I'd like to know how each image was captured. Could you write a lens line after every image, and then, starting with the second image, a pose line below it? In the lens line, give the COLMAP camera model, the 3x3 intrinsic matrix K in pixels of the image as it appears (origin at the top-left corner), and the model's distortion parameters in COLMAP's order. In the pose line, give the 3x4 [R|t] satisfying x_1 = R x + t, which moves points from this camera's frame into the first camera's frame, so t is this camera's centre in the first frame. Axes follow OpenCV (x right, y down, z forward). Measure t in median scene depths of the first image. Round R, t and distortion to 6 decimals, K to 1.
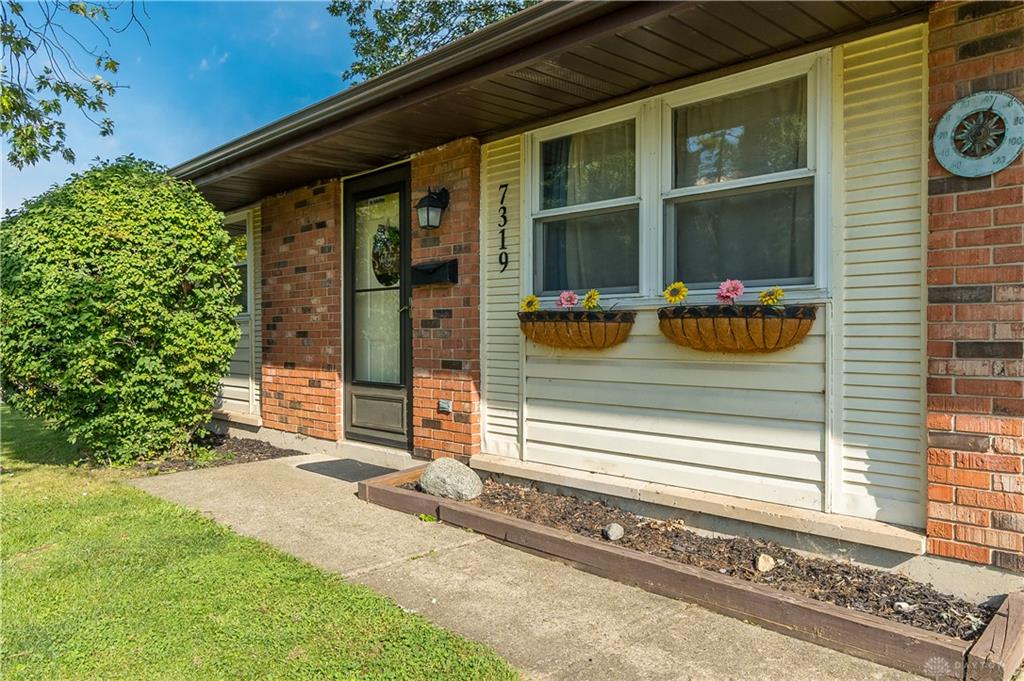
lens RADIAL K [[743.8, 0, 512.0], [0, 743.8, 340.5], [0, 0, 1]] dist [-0.003828, 0.000647]
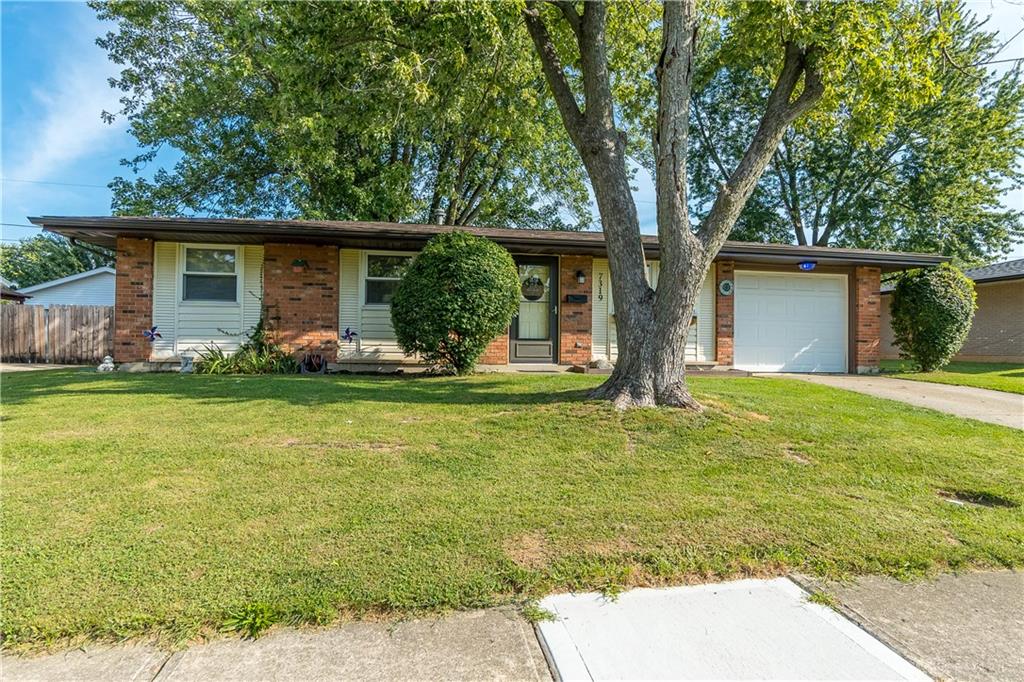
lens RADIAL K [[571.1, 0, 512.0], [0, 571.1, 341.0], [0, 0, 1]] dist [-0.001891, -0.000424]
pose [[0.556725, 0.013891, 0.830581, -2.156398], [-0.004703, 0.999897, -0.013570, 0.107374], [-0.830684, 0.003648, 0.556733, -0.026896]]
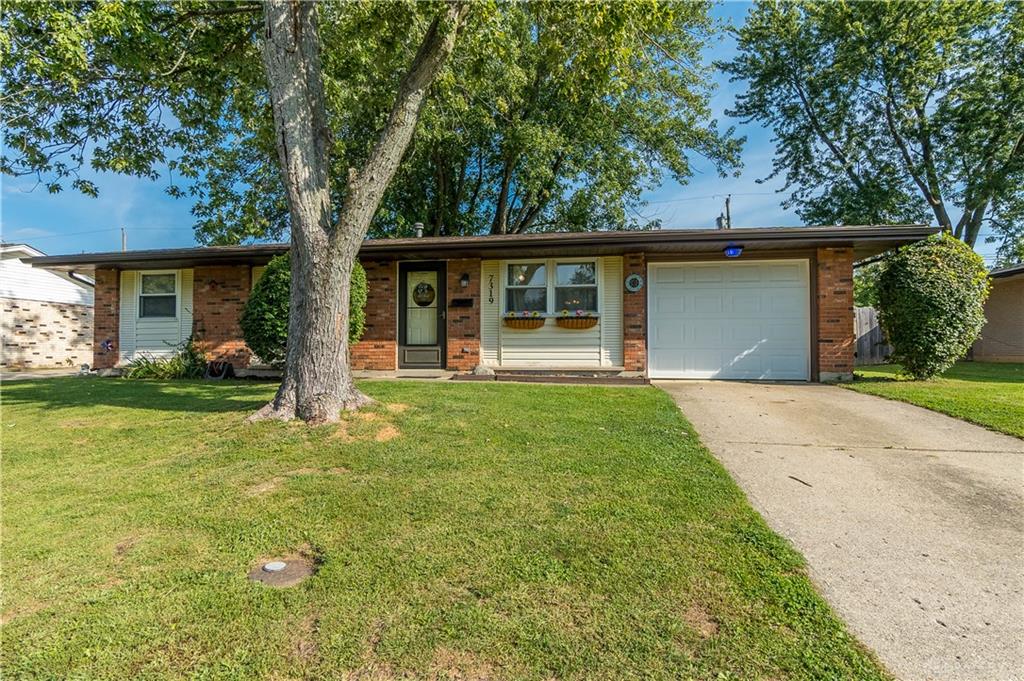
lens RADIAL K [[531.6, 0, 512.0], [0, 531.6, 340.5], [0, 0, 1]] dist [-0.004967, -0.000401]
pose [[0.799633, 0.008361, 0.600431, -1.201582], [0.005800, 0.999749, -0.021645, 0.099131], [-0.600461, 0.020791, 0.799384, -0.745687]]
